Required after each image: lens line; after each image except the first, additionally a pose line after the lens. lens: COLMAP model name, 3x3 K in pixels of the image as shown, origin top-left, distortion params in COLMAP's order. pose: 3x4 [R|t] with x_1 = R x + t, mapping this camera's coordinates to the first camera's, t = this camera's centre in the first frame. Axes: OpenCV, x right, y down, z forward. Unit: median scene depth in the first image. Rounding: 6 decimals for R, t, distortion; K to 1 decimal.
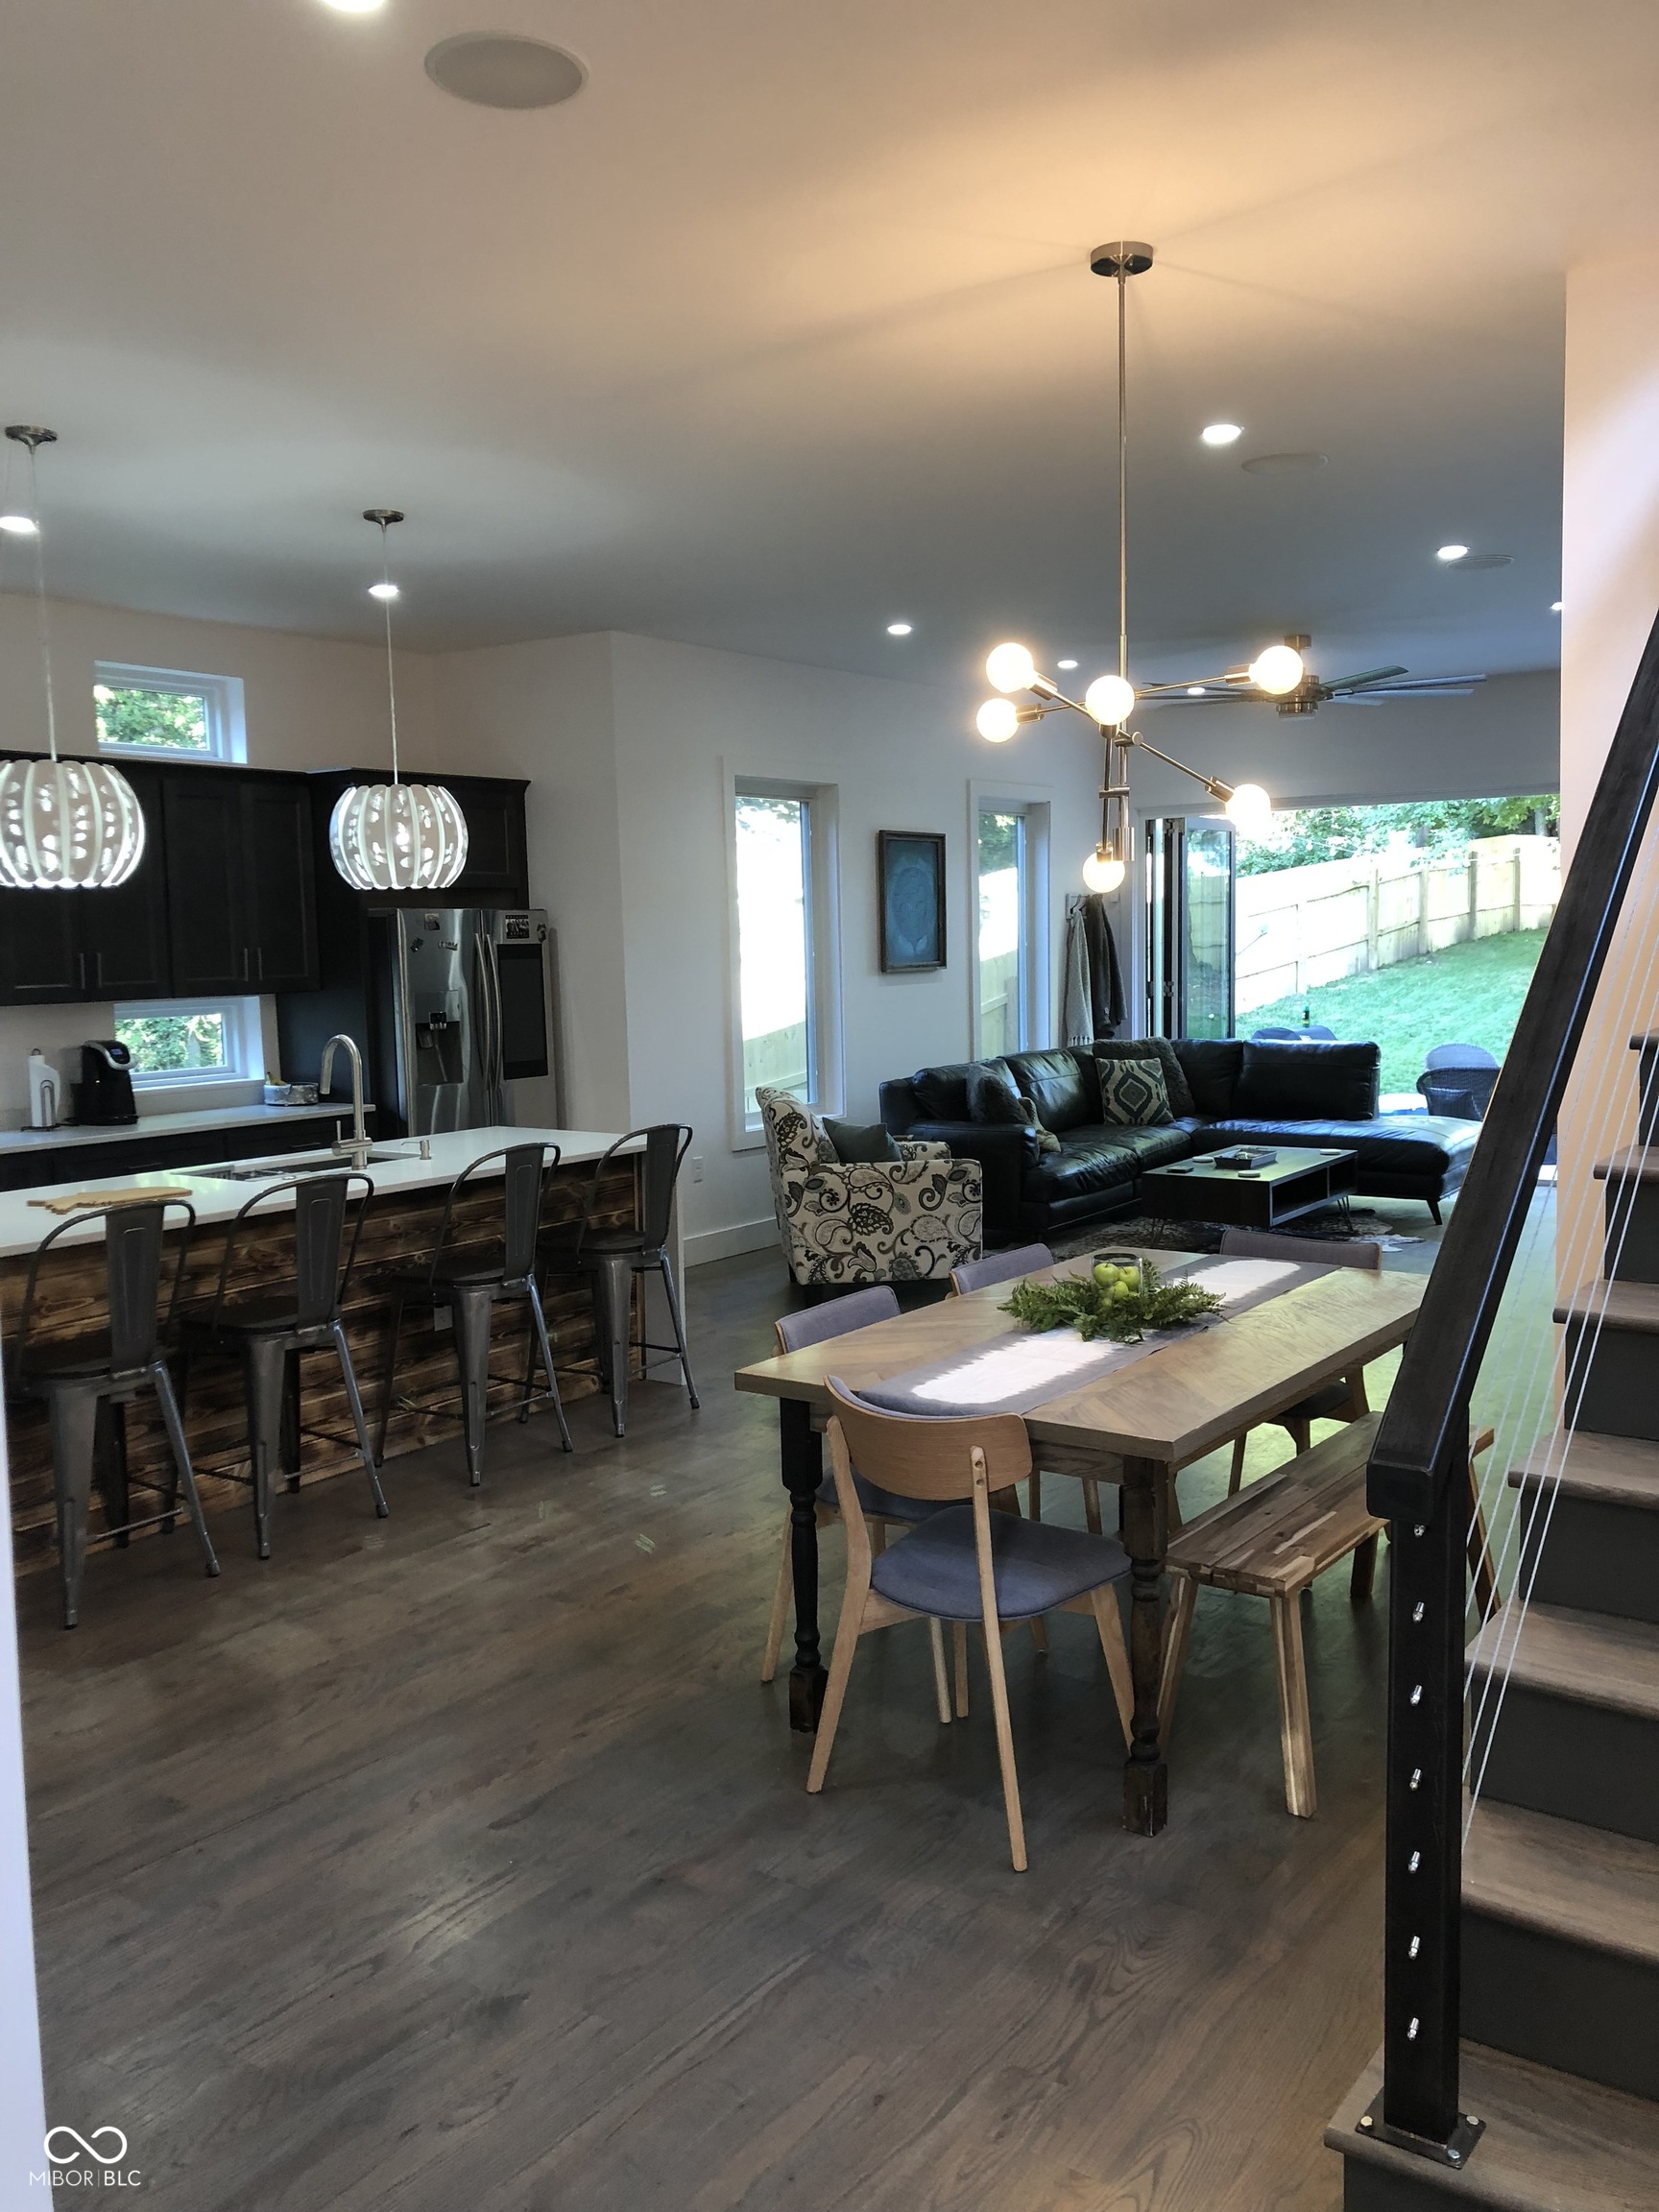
lens RADIAL K [[1797.8, 0, 829.5], [0, 1797.8, 1106.0], [0, 0, 1]] dist [-0.006394, 0.073823]
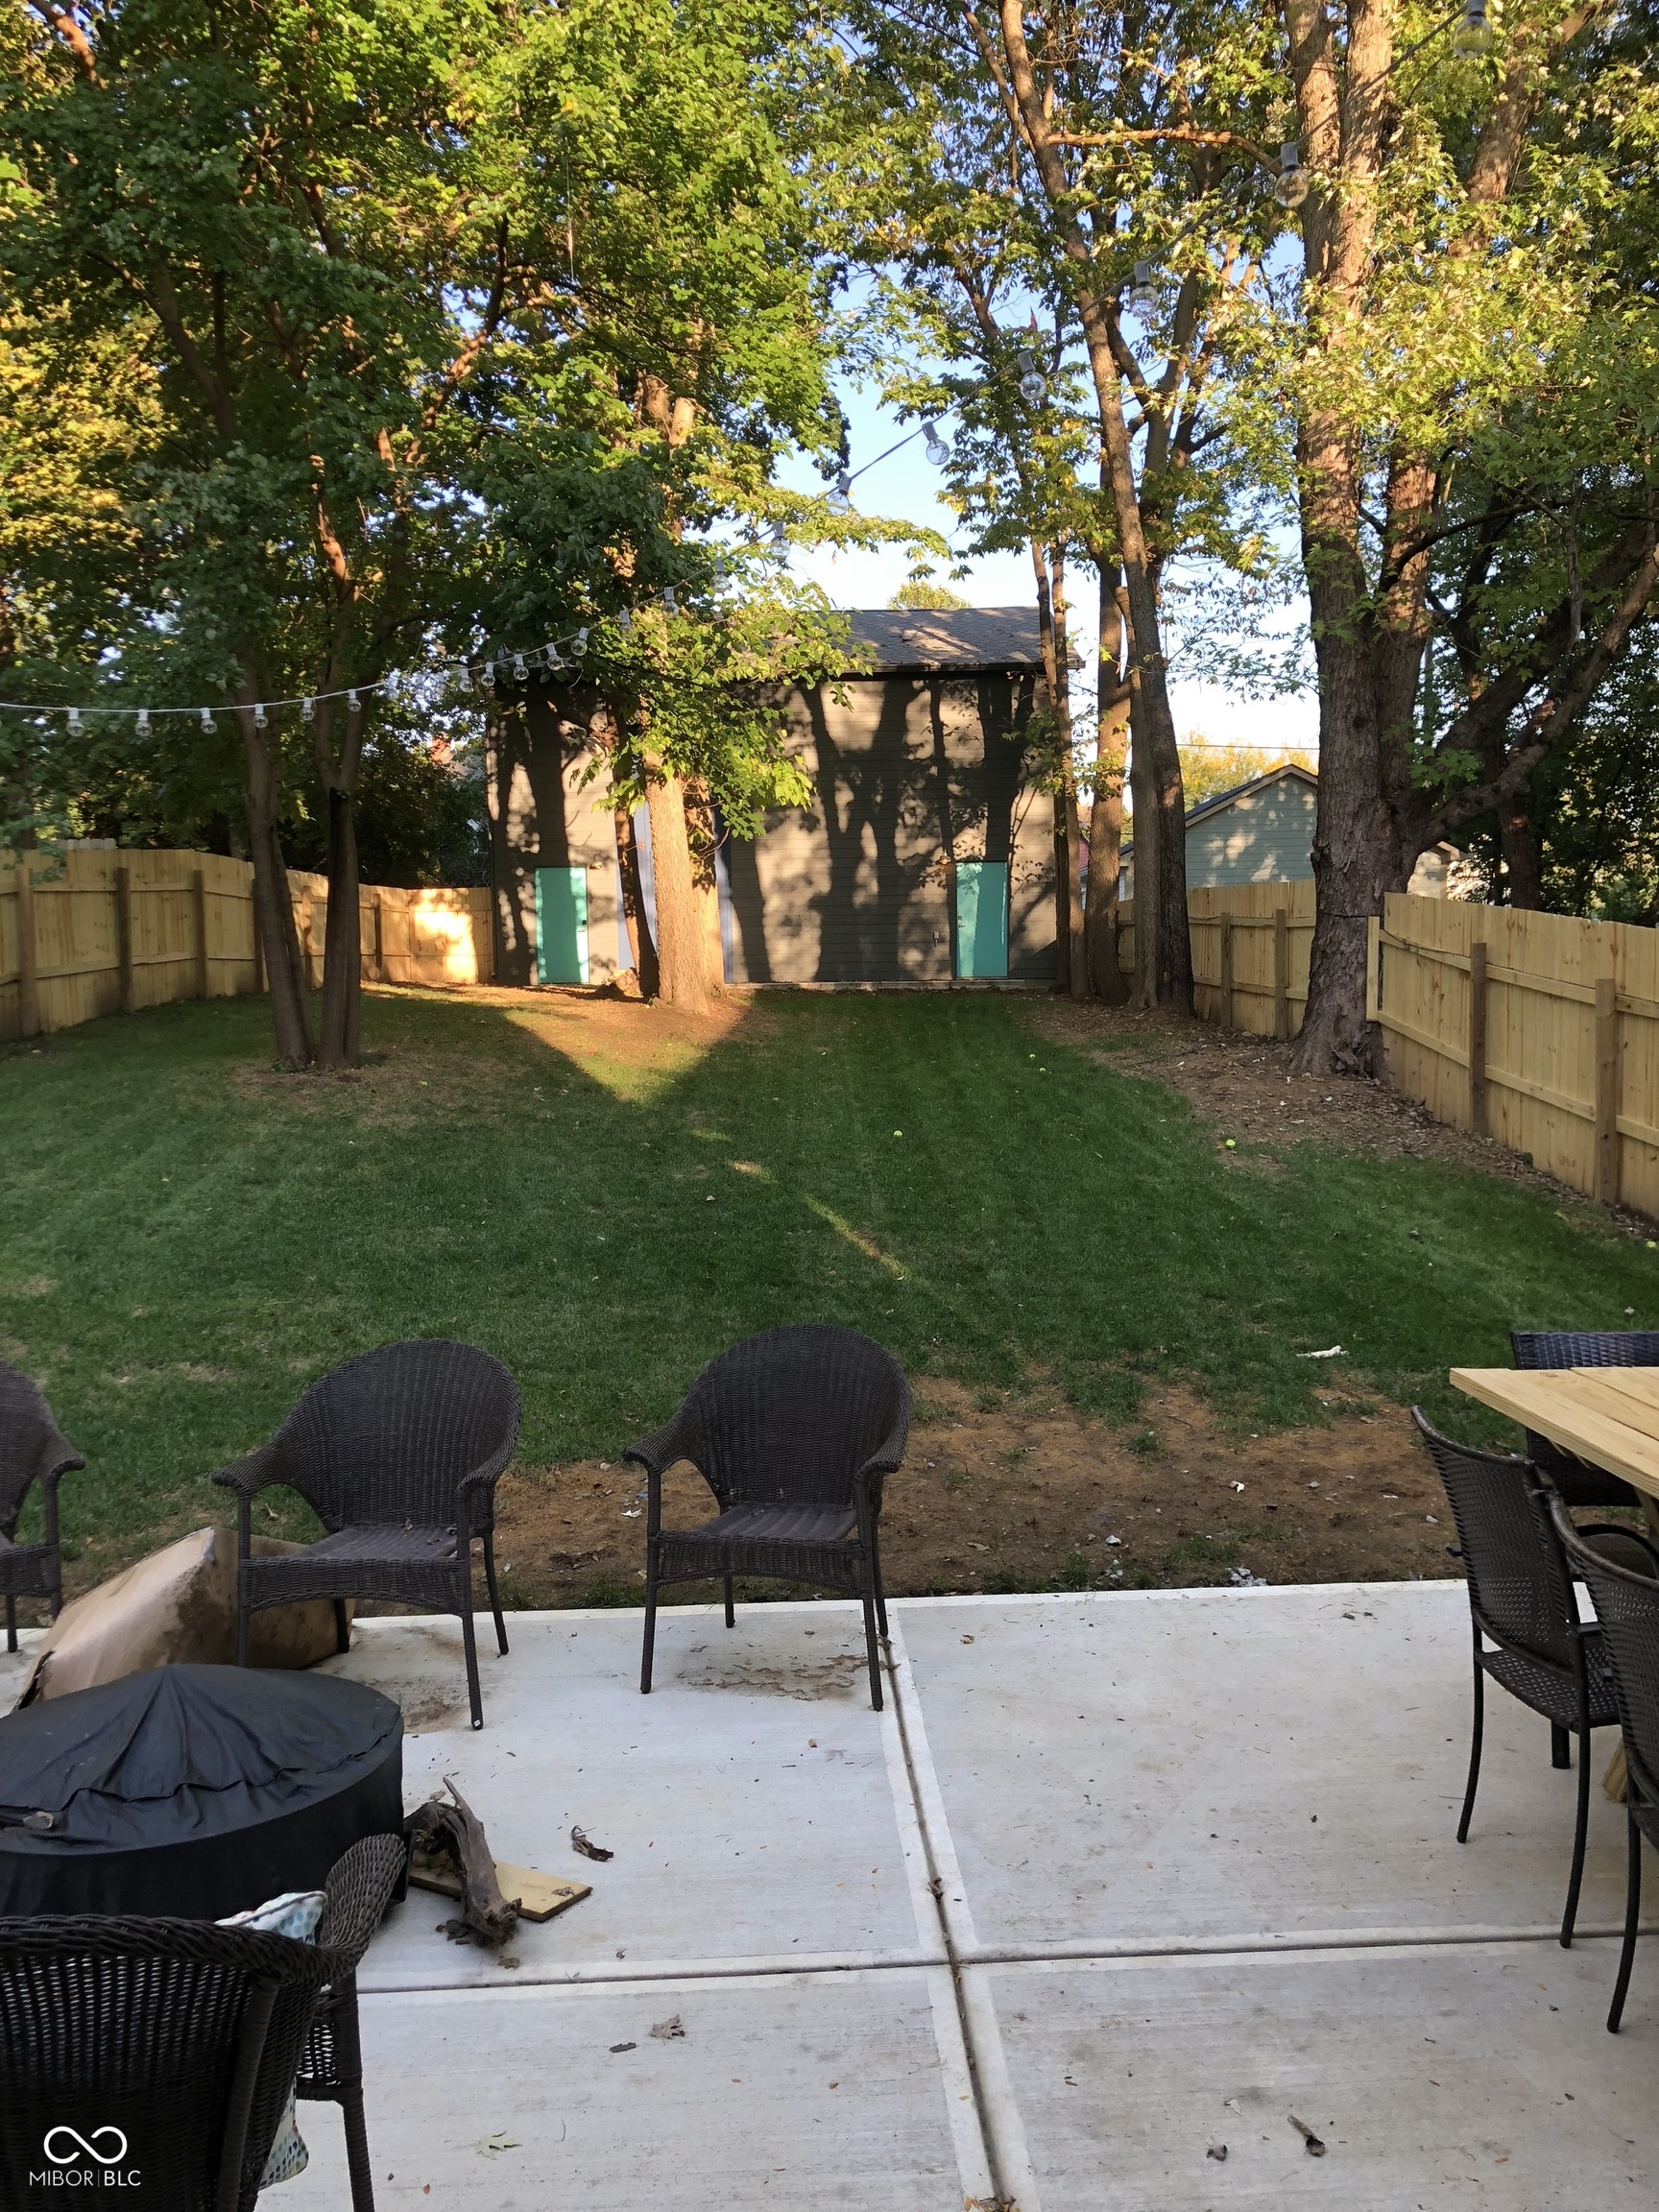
lens RADIAL K [[1797.8, 0, 829.5], [0, 1797.8, 1106.0], [0, 0, 1]] dist [-0.006394, 0.073823]
pose [[0.781329, -0.030341, 0.623381, 0.626216], [0.055856, 0.998209, -0.021424, -0.133637], [-0.621615, 0.051559, 0.781625, 1.467314]]
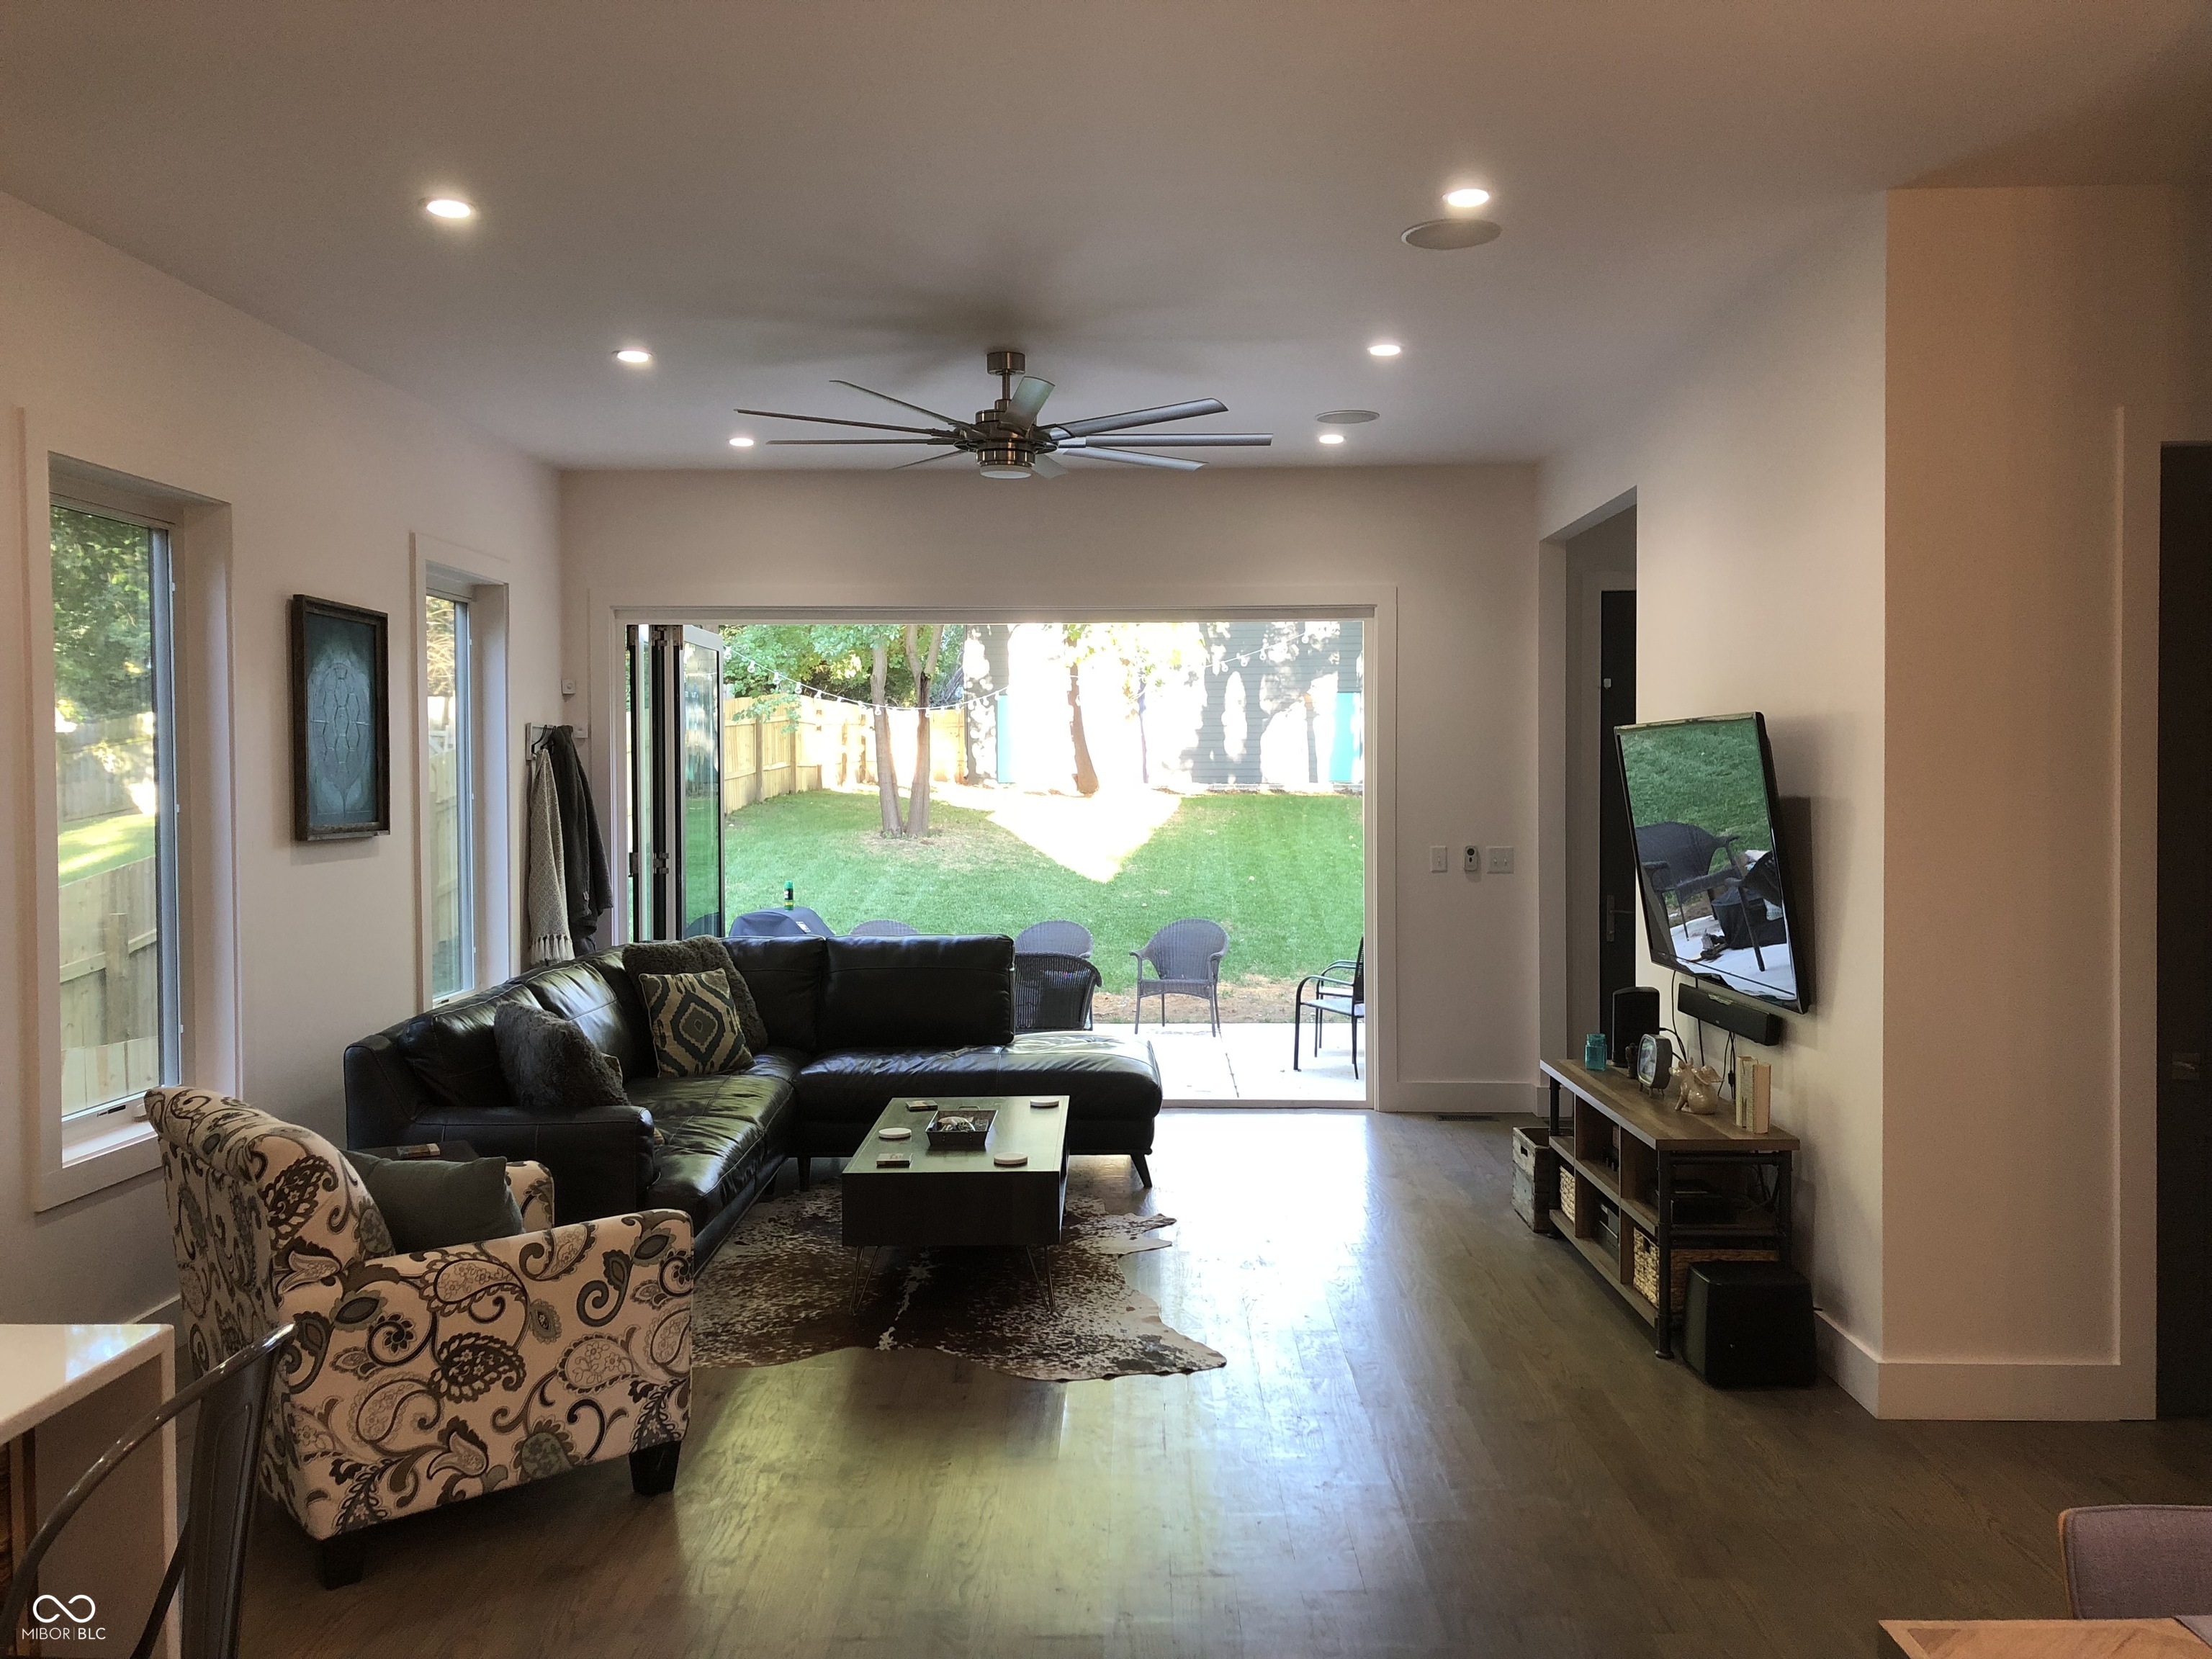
lens RADIAL K [[1797.8, 0, 1106.0], [0, 1797.8, 829.5], [0, 0, 1]] dist [-0.006394, 0.073823]
pose [[0.822173, 0.004575, 0.569220, -0.112139], [0.038880, 0.997181, -0.064173, -0.041108], [-0.567909, 0.074893, 0.819677, 0.502691]]
